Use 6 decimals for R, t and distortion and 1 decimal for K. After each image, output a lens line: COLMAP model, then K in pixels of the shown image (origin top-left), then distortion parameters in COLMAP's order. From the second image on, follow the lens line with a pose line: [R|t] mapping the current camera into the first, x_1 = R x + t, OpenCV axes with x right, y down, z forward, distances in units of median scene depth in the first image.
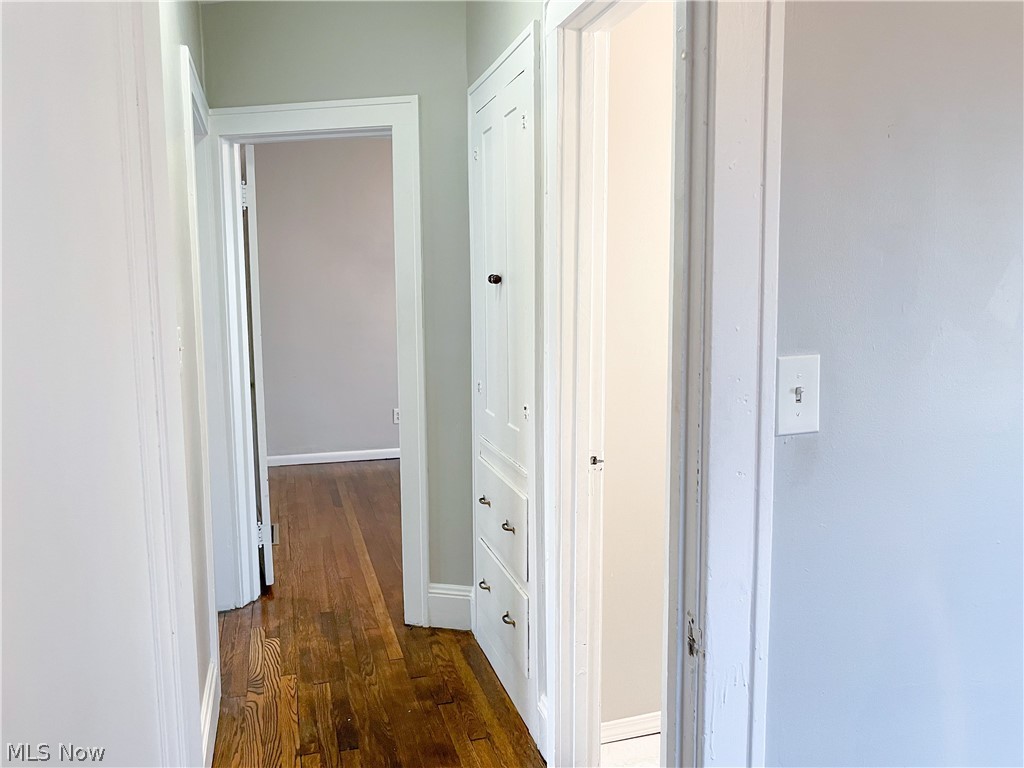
lens RADIAL K [[793.5, 0, 513.4], [0, 793.5, 380.8], [0, 0, 1]] dist [-0.015869, 0.005370]
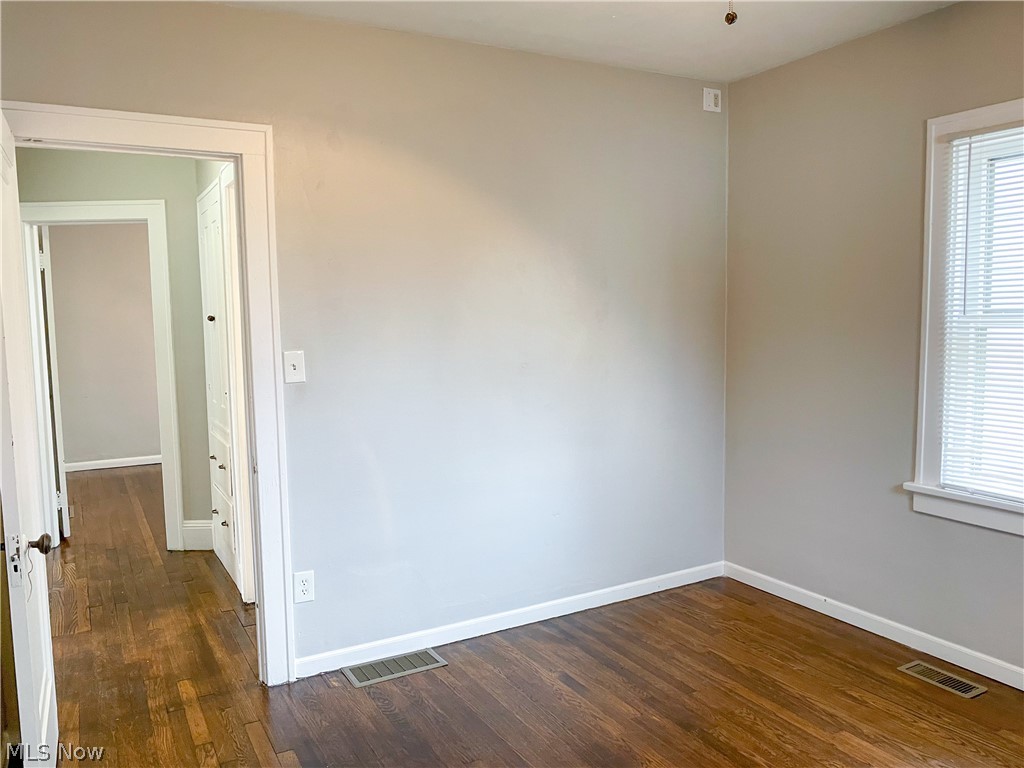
lens RADIAL K [[793.5, 0, 512.3], [0, 793.5, 395.5], [0, 0, 1]] dist [-0.015869, 0.005370]
pose [[0.975789, -0.027472, 0.216980, 0.180990], [0.031950, 0.999342, -0.017155, 0.064517], [-0.216366, 0.023672, 0.976025, -0.593852]]
